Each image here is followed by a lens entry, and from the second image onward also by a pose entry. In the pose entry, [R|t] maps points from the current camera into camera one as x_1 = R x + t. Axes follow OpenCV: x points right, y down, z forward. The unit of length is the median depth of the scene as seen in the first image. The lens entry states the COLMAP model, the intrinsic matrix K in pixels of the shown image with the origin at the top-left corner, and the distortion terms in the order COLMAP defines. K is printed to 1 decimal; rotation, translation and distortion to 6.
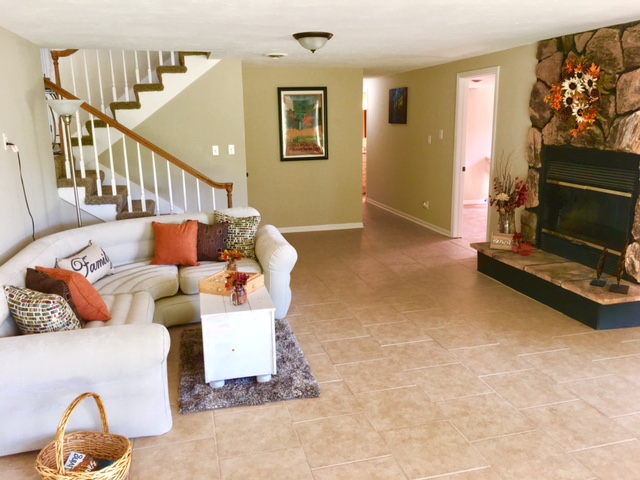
lens RADIAL K [[542.9, 0, 318.4], [0, 542.9, 239.7], [0, 0, 1]] dist [0.057947, -0.104493]
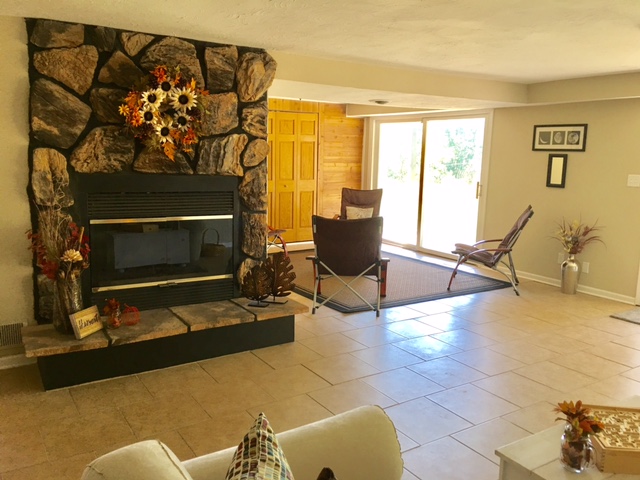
lens RADIAL K [[542.9, 0, 320.7], [0, 542.9, 237.3], [0, 0, 1]] dist [0.057947, -0.104493]
pose [[-0.320182, -0.133608, 0.937887, -0.398352], [0.187133, 0.961579, 0.200867, -0.196971], [-0.928690, 0.239824, -0.282878, 1.036737]]
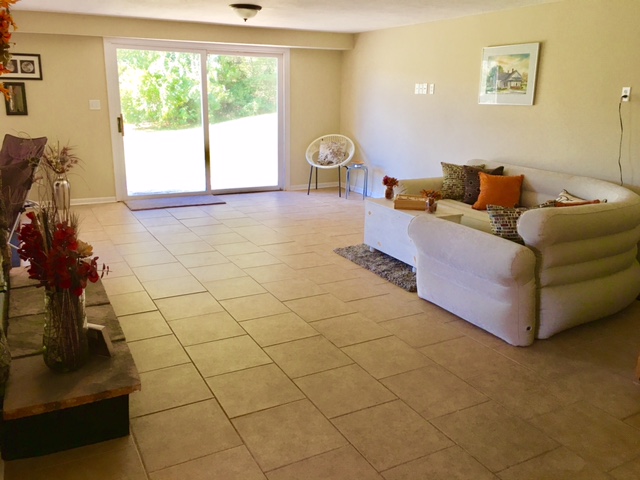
lens RADIAL K [[542.9, 0, 320.9], [0, 542.9, 239.3], [0, 0, 1]] dist [0.057947, -0.104493]
pose [[-0.967606, 0.062218, -0.244679, 0.284349], [-0.059610, 0.885453, 0.460891, -0.342789], [0.245327, 0.460546, -0.853060, 1.607472]]
